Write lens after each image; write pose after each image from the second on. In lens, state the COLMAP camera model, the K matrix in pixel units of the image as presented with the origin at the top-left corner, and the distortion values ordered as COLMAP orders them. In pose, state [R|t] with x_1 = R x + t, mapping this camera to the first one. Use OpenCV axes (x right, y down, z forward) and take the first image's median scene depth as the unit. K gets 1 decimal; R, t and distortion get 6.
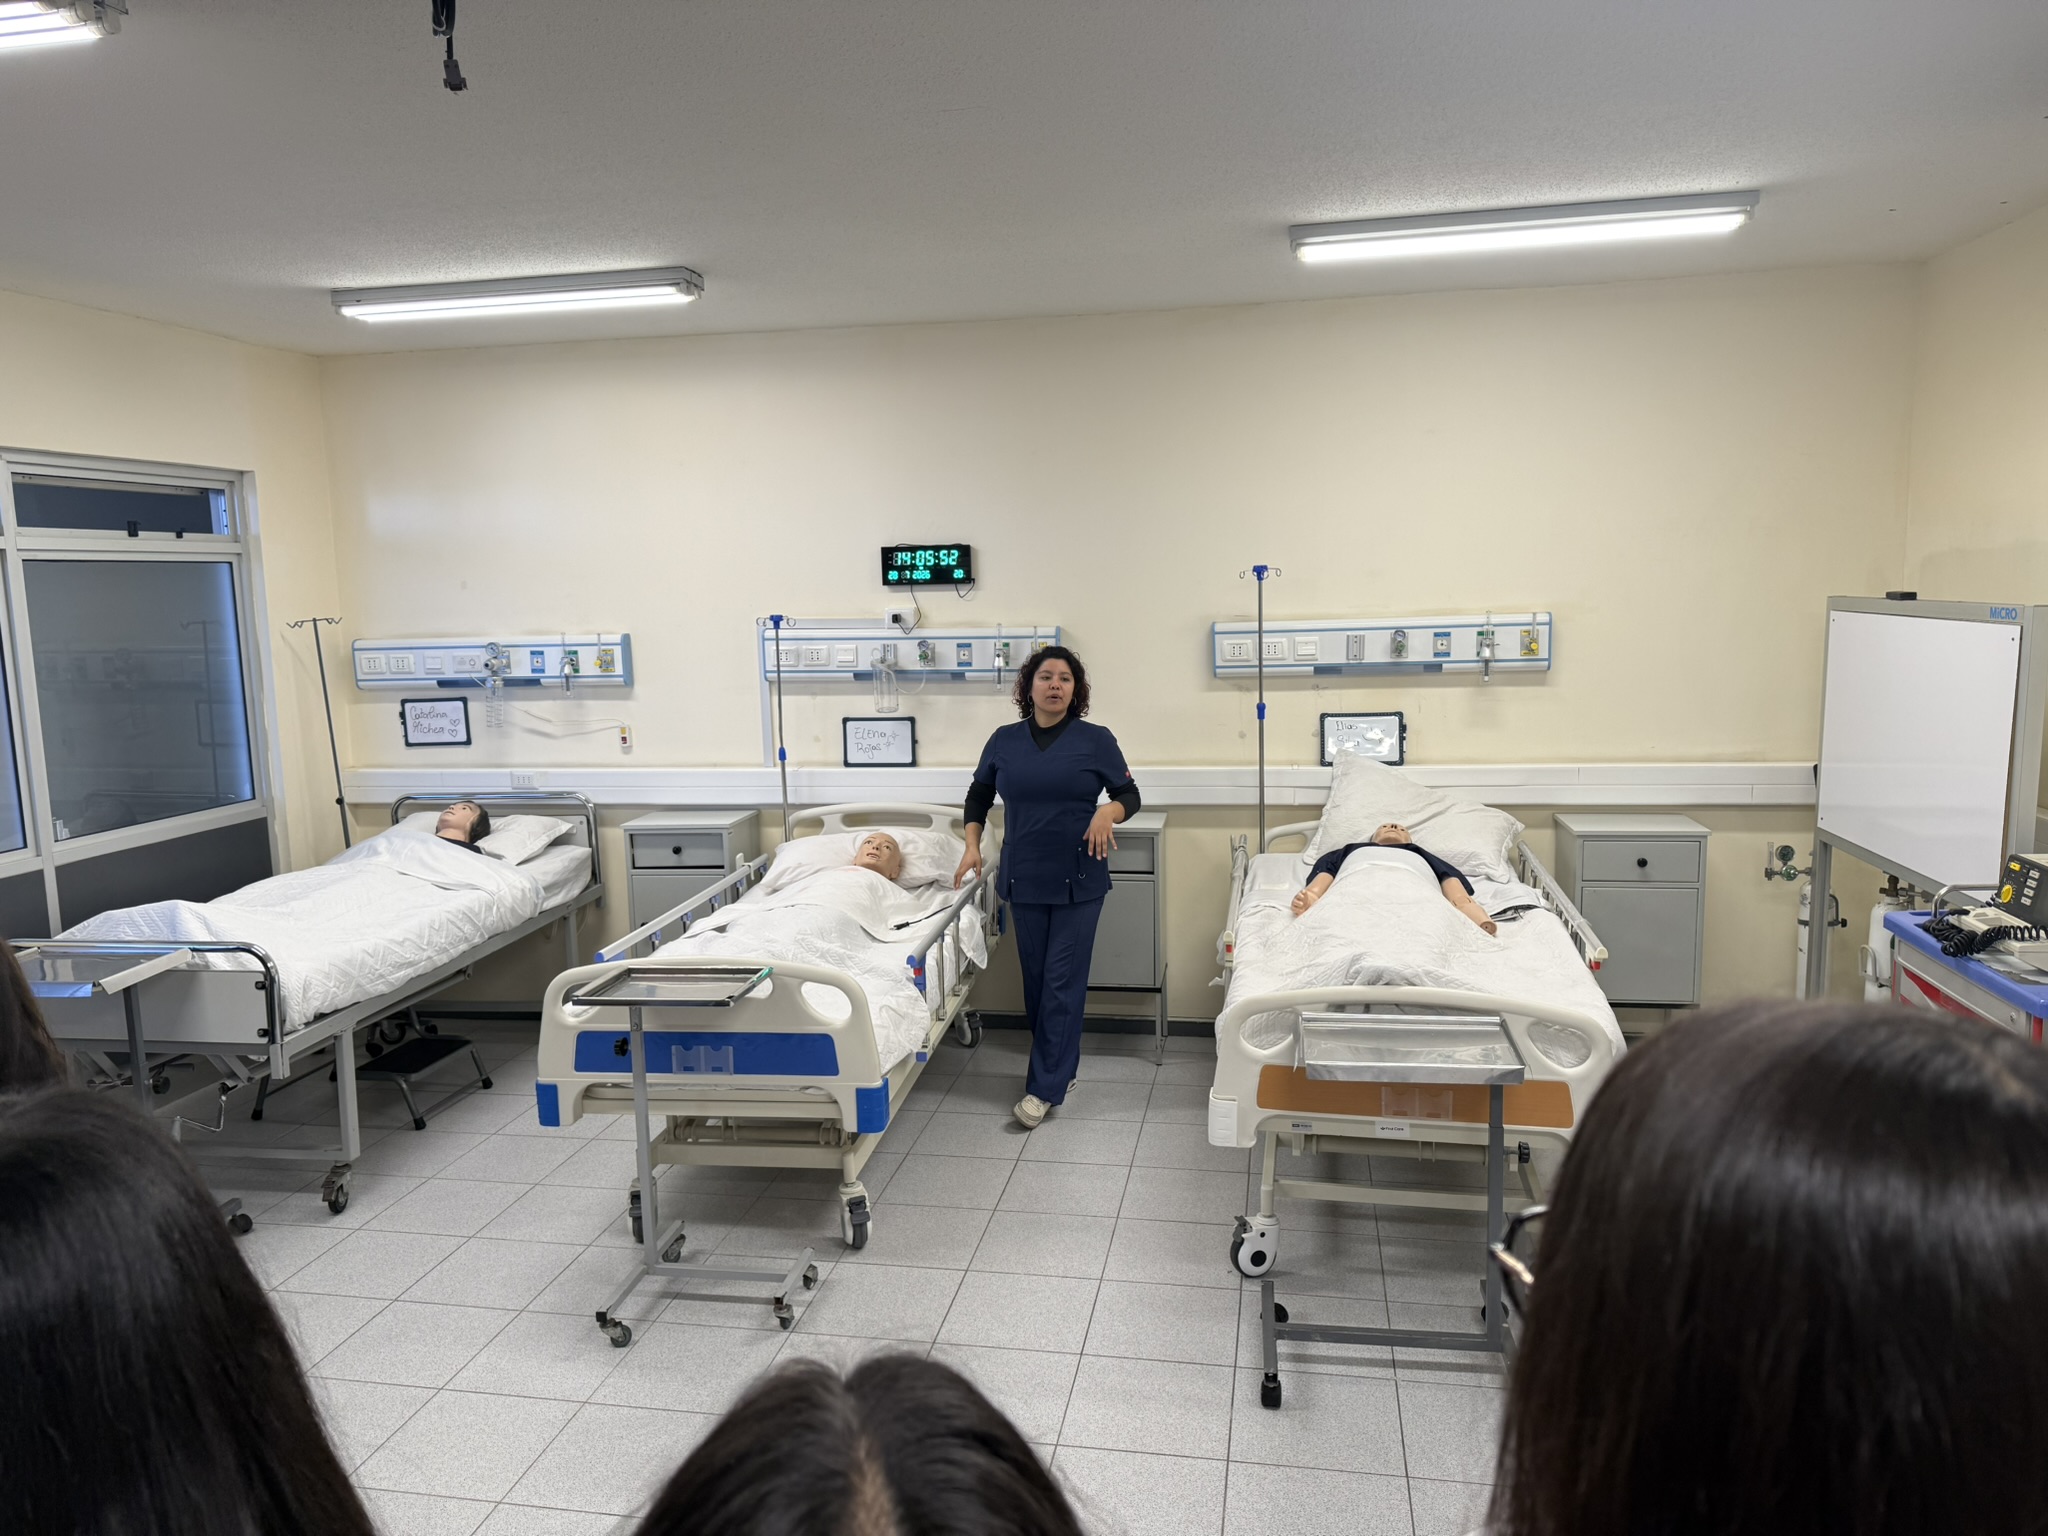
lens RADIAL K [[1435.8, 0, 1005.9], [0, 1435.8, 771.5], [0, 0, 1]] dist [0.084295, -0.086042]
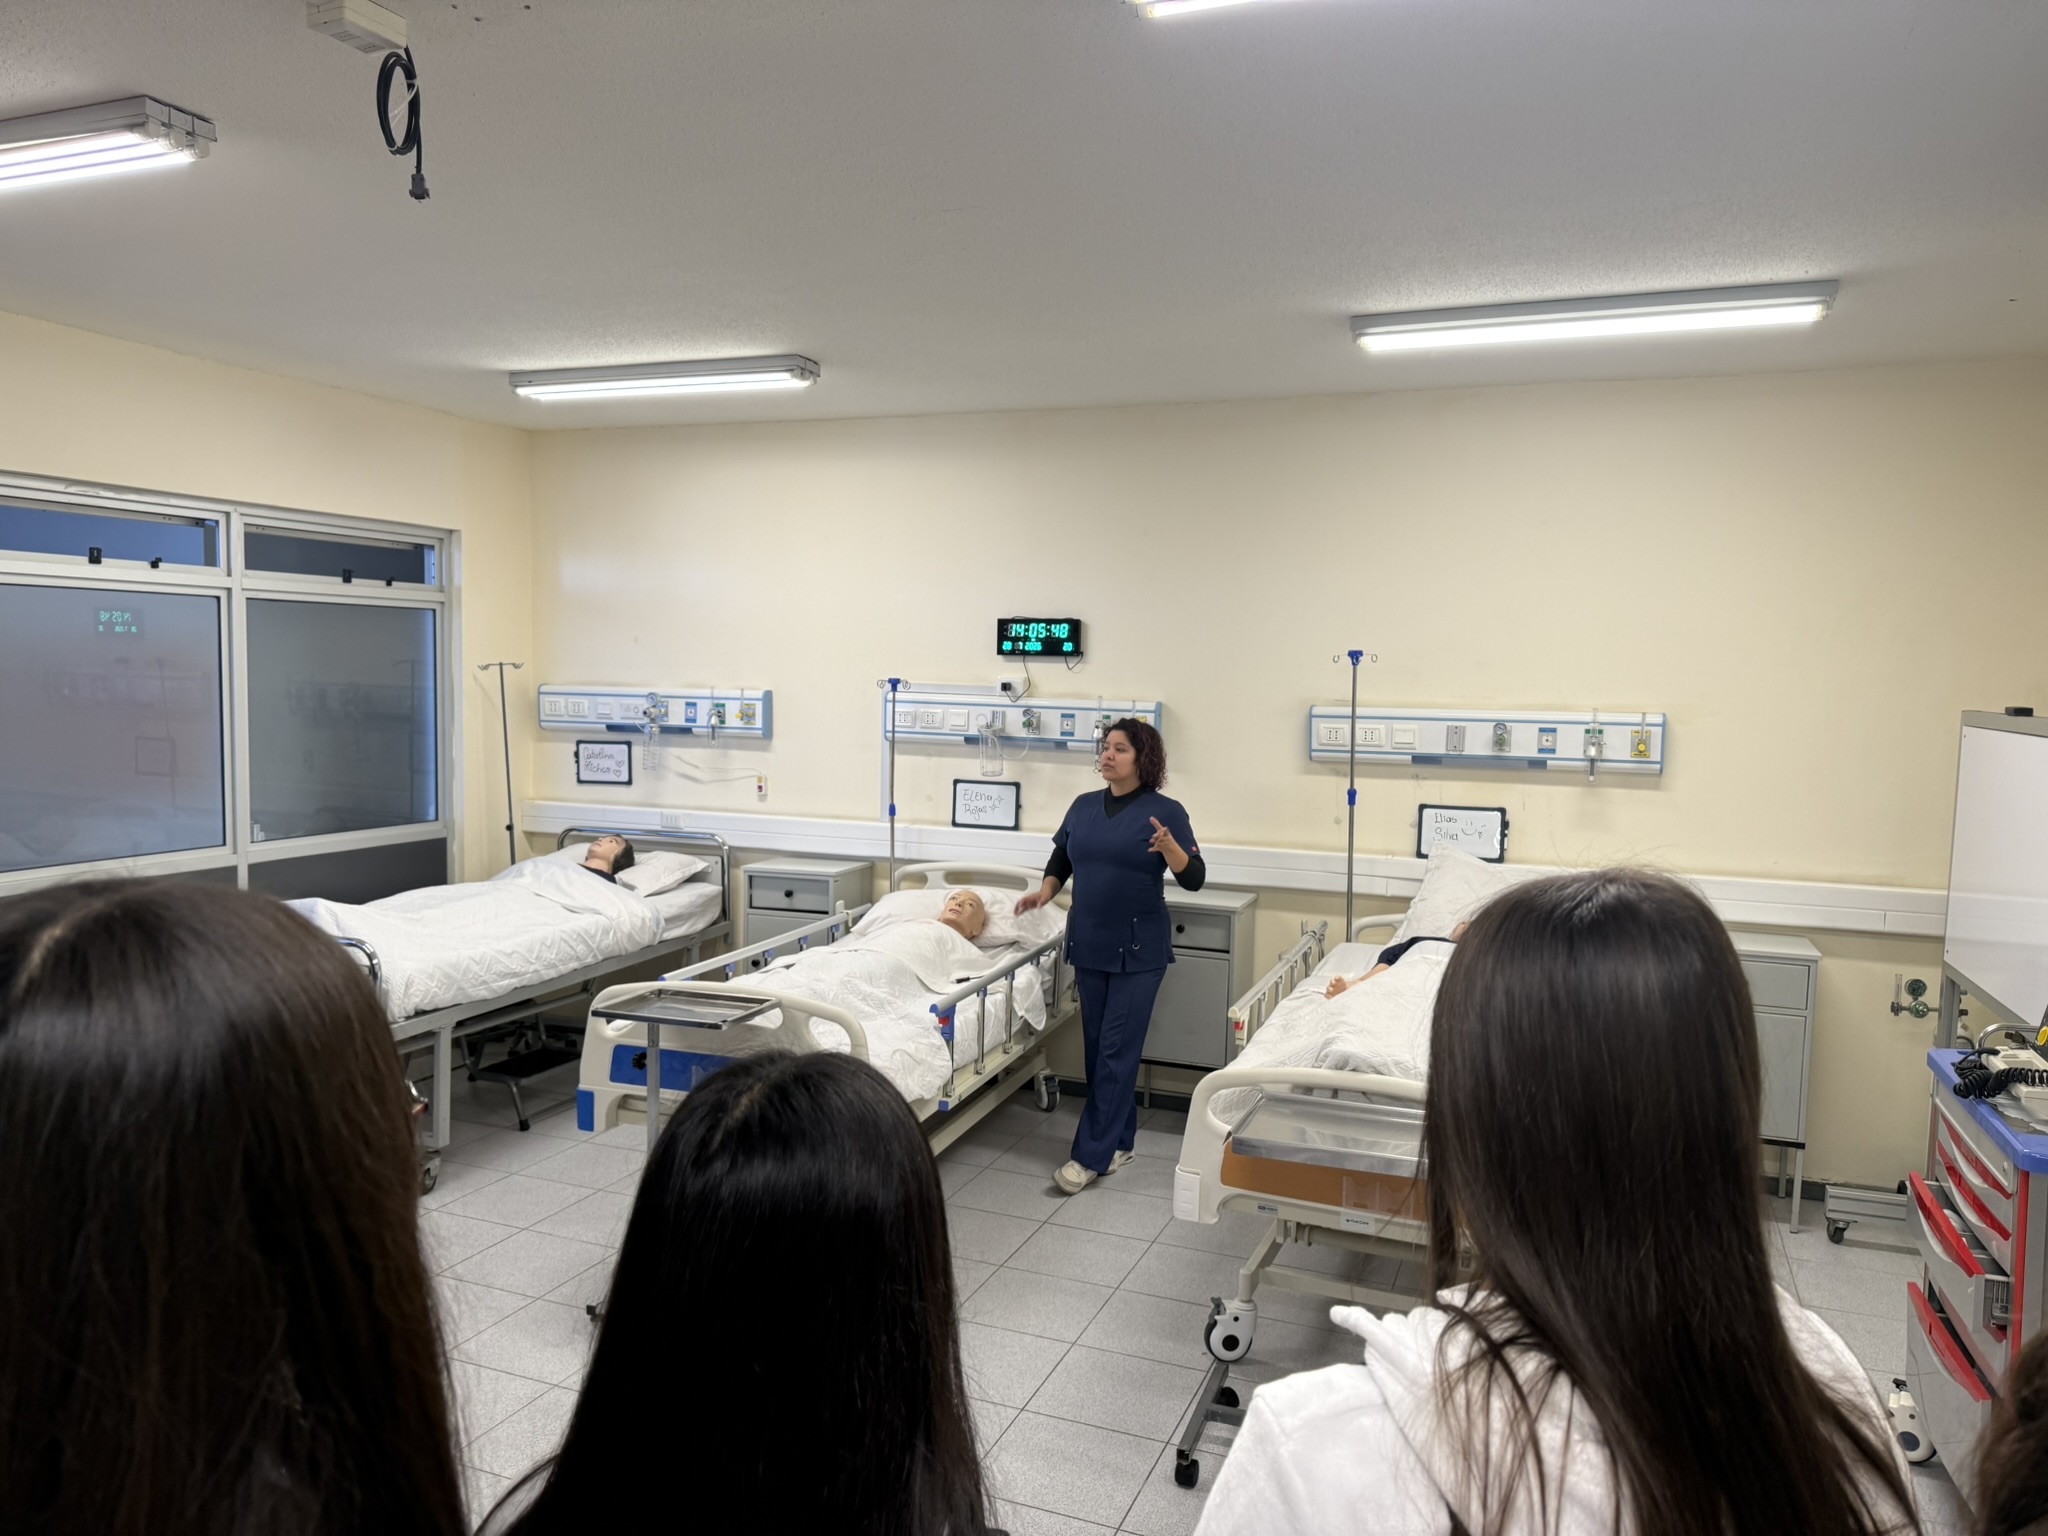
lens RADIAL K [[1435.8, 0, 1018.4], [0, 1435.8, 768.8], [0, 0, 1]] dist [0.084295, -0.086042]
pose [[0.979738, 0.059698, -0.191178, 0.140709], [-0.071078, 0.996050, -0.053224, 0.007547], [0.187245, 0.065734, 0.980111, -0.012718]]
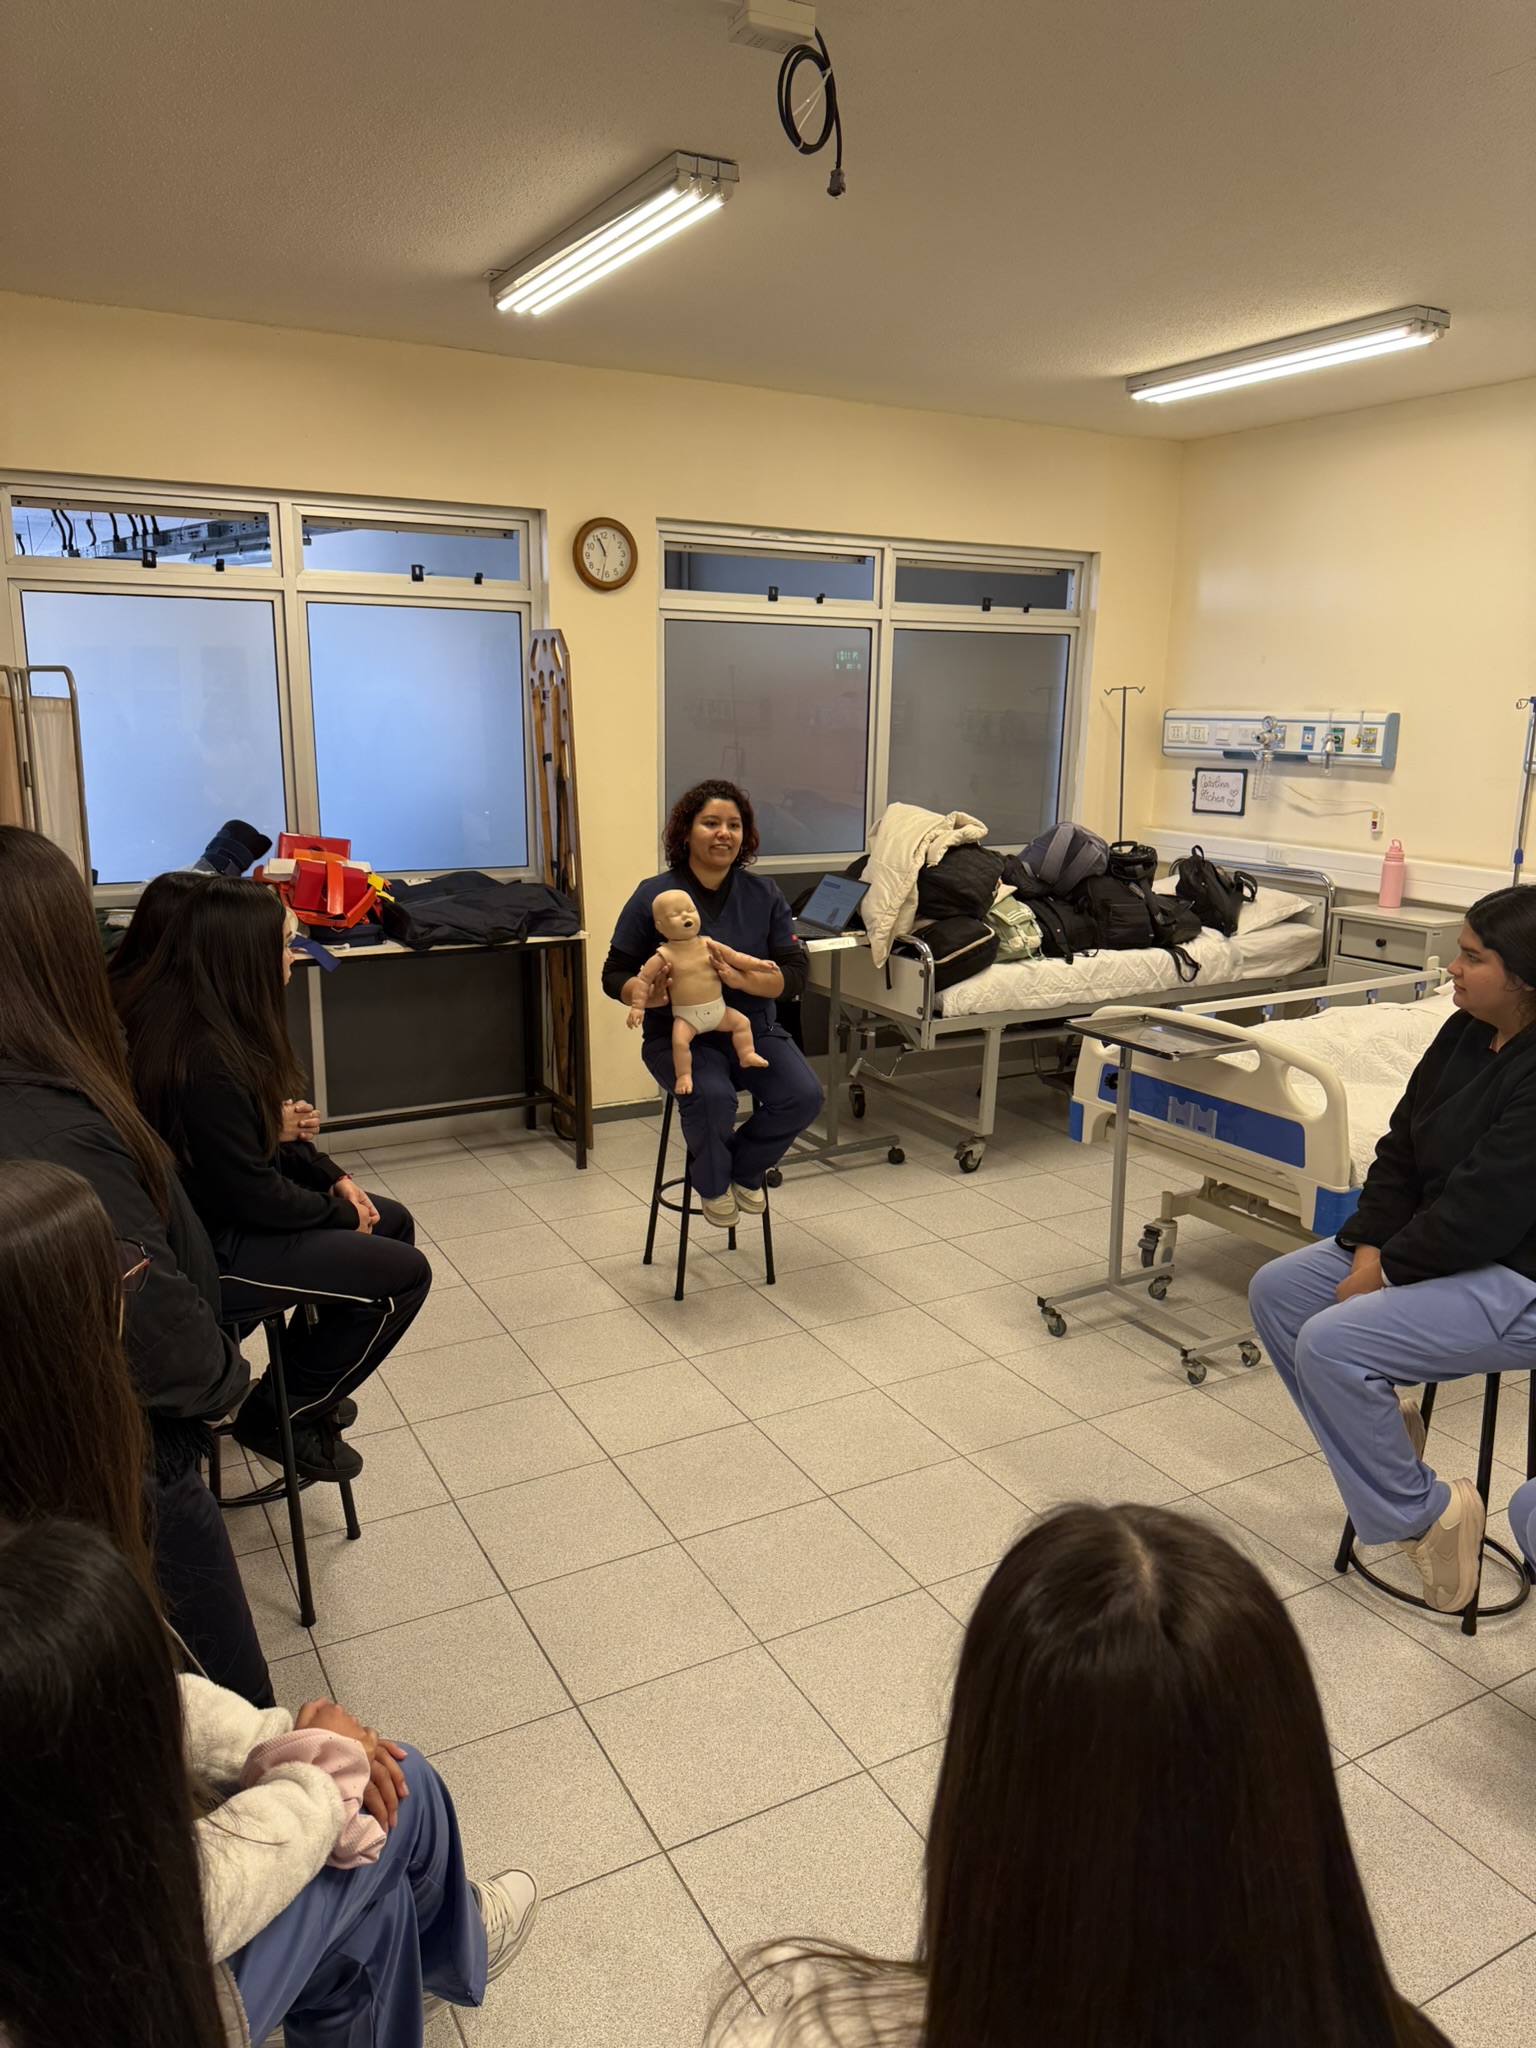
lens RADIAL K [[1435.8, 0, 772.2], [0, 1435.8, 1011.8], [0, 0, 1]] dist [0.084295, -0.086042]
pose [[0.636801, 0.204587, -0.743389, 0.250551], [-0.134147, 0.978847, 0.154474, 0.004761], [0.759268, 0.001354, 0.650776, 0.072822]]
